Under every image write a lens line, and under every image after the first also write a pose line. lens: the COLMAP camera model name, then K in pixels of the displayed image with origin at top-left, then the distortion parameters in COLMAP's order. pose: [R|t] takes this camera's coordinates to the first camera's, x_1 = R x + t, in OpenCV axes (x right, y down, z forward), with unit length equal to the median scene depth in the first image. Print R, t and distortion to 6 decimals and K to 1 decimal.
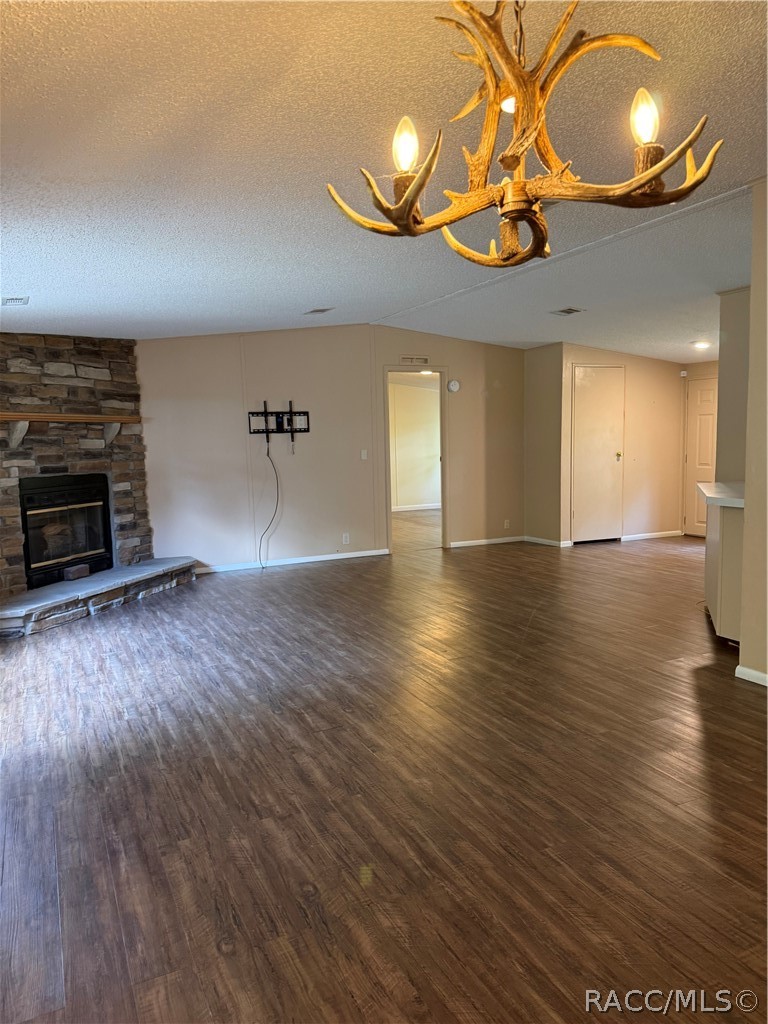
lens RADIAL K [[720.3, 0, 382.3], [0, 720.3, 509.9], [0, 0, 1]] dist [0.041744, -0.056349]
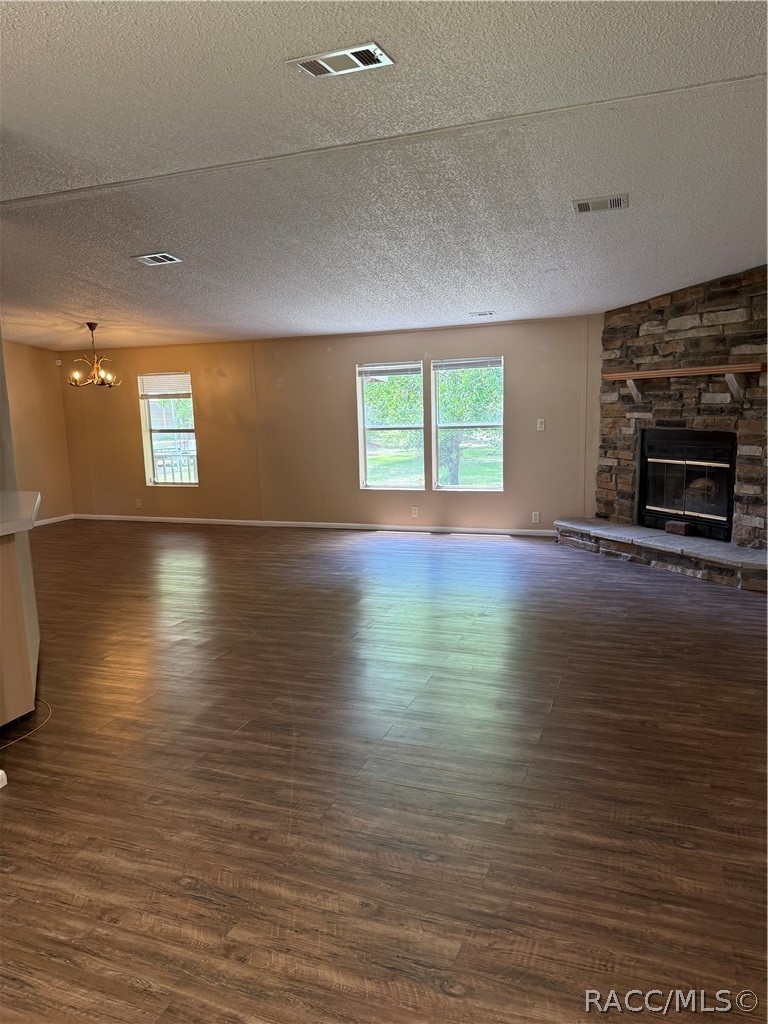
lens RADIAL K [[720.3, 0, 379.9], [0, 720.3, 514.7], [0, 0, 1]] dist [0.041744, -0.056349]
pose [[-0.713886, 0.152365, -0.683485, 0.564474], [-0.021849, 0.970720, 0.239217, -0.164681], [0.699921, 0.185707, -0.689654, 1.421052]]
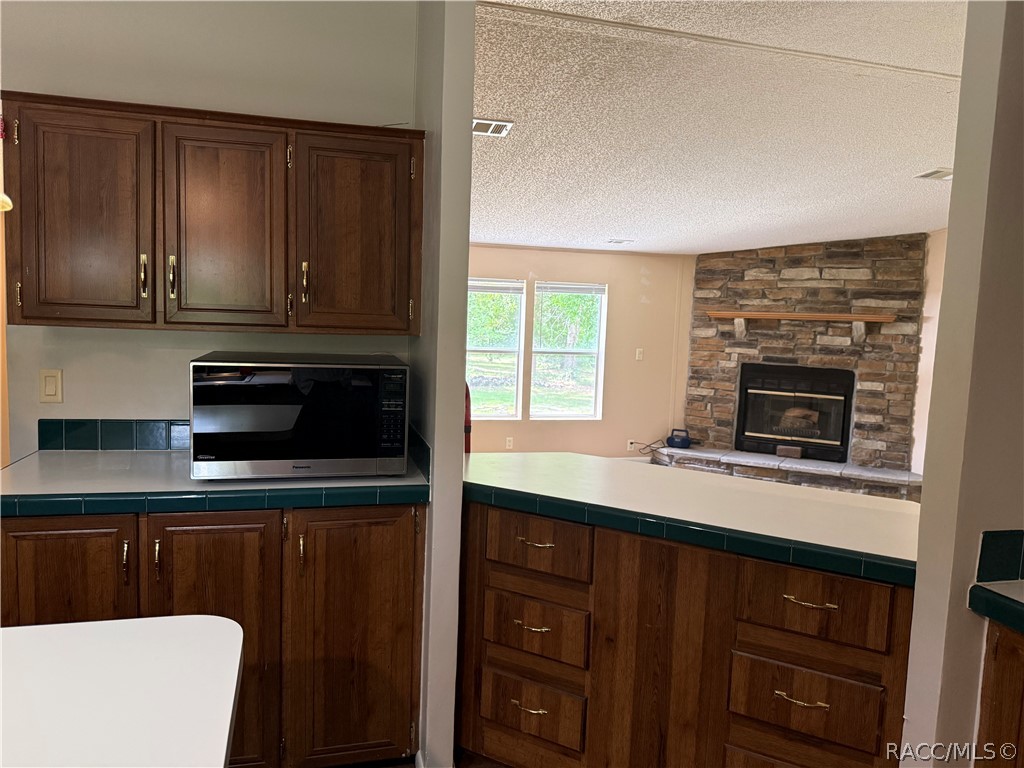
lens RADIAL K [[720.3, 0, 488.2], [0, 720.3, 386.4], [0, 0, 1]] dist [0.041744, -0.056349]
pose [[-0.186973, 0.104992, -0.976738, 0.774774], [-0.130923, 0.982740, 0.130699, -0.102508], [0.973602, 0.152315, -0.170000, 0.730303]]
